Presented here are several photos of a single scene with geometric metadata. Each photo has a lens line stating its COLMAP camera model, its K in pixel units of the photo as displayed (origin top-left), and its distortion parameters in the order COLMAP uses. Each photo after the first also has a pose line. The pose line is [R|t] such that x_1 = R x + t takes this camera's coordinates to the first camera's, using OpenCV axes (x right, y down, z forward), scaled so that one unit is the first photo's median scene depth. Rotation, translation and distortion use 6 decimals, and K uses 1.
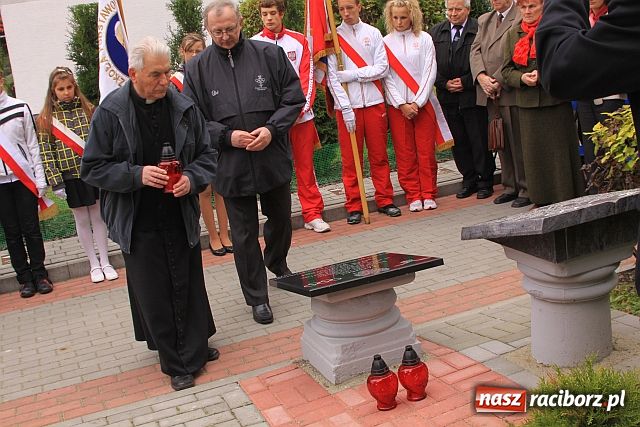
lens RADIAL K [[1008.5, 0, 320.0], [0, 1008.5, 213.5], [0, 0, 1]] dist [-0.048954, 0.076304]
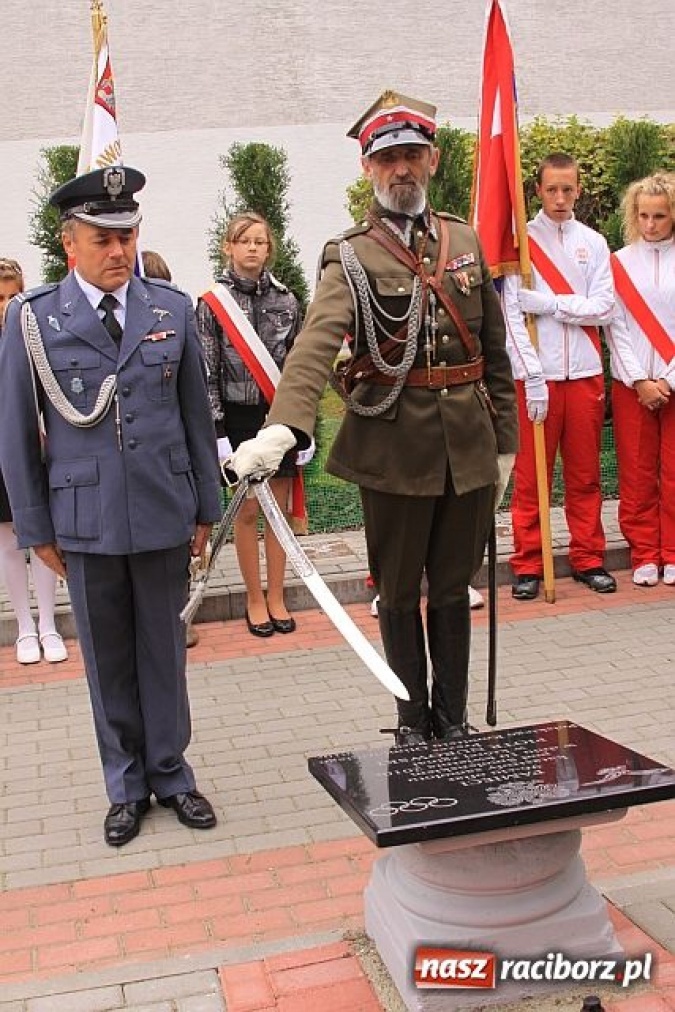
lens RADIAL K [[1450.4, 0, 299.7], [0, 1450.4, 505.1], [0, 0, 1]] dist [-0.115756, 0.143669]
pose [[0.985111, 0.103998, -0.136900, 0.016719], [-0.101211, 0.994493, 0.027188, -0.047217], [0.138973, -0.012928, 0.990212, 0.237705]]
